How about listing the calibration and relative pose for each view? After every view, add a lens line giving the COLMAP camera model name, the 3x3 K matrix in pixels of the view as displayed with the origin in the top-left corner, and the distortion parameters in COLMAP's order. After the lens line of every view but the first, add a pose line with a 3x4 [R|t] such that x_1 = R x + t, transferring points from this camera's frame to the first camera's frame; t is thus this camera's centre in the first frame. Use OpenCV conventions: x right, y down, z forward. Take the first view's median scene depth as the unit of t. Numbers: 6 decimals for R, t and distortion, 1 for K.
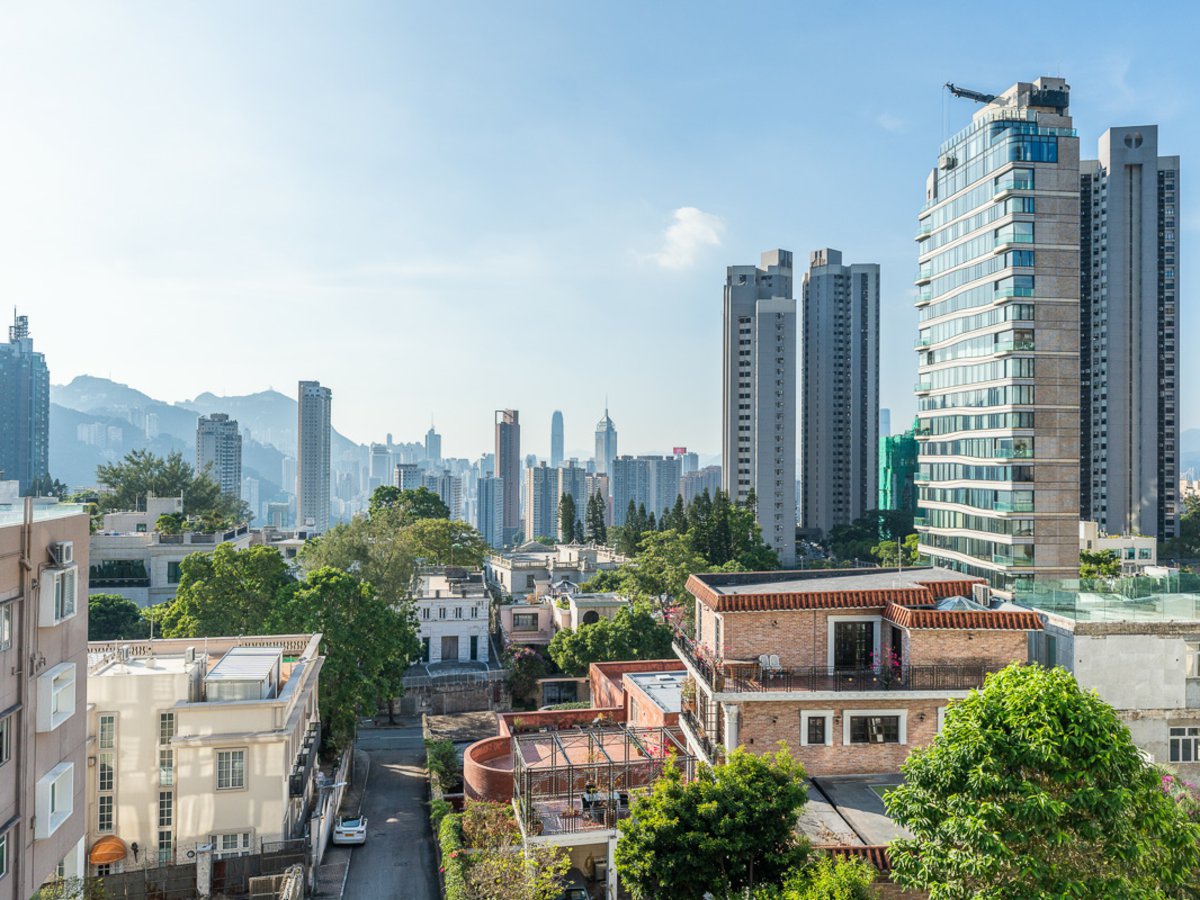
lens RADIAL K [[846.3, 0, 594.5], [0, 846.3, 426.1], [0, 0, 1]] dist [0.010612, -0.014639]
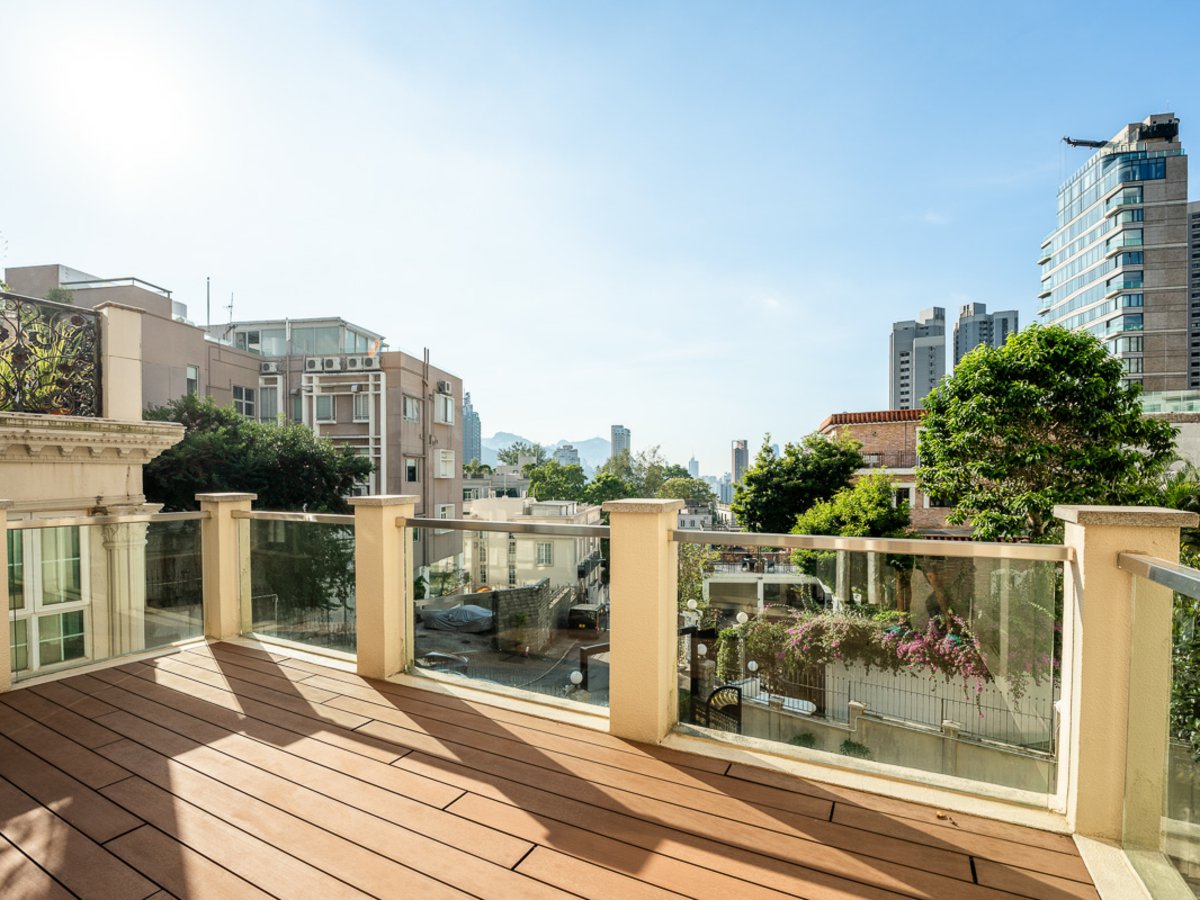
lens RADIAL K [[549.2, 0, 639.5], [0, 549.2, 499.9], [0, 0, 1]] dist [-0.006859, -0.001915]
pose [[0.952000, -0.000156, -0.306098, 0.051632], [0.003698, 0.999933, 0.010989, 0.145417], [0.306075, -0.011594, 0.951937, -0.002433]]
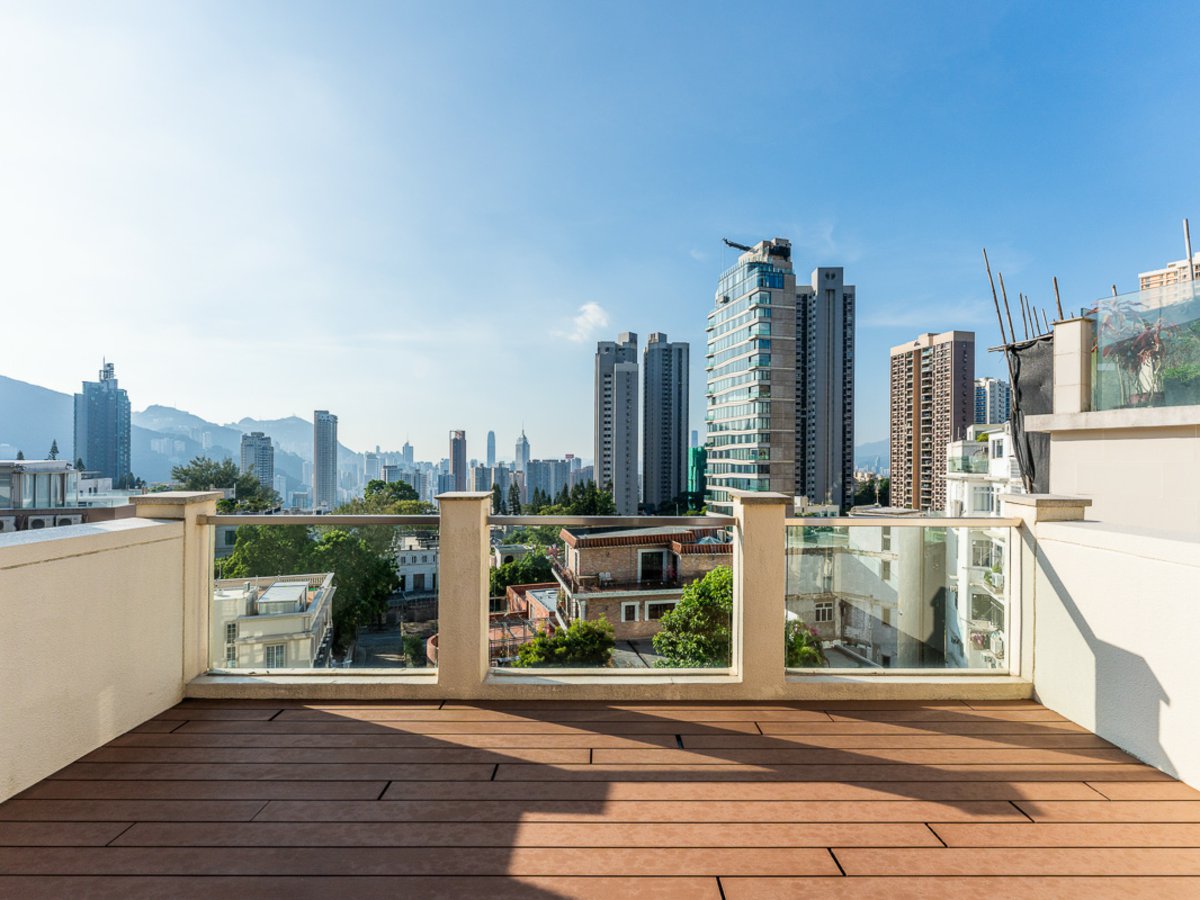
lens RADIAL K [[549.2, 0, 599.9], [0, 549.2, 449.5], [0, 0, 1]] dist [-0.006859, -0.001915]
pose [[0.989248, -0.000951, 0.146243, 0.012770], [-0.001420, 0.999869, 0.016107, -0.001274], [-0.146239, -0.016141, 0.989118, -0.051780]]
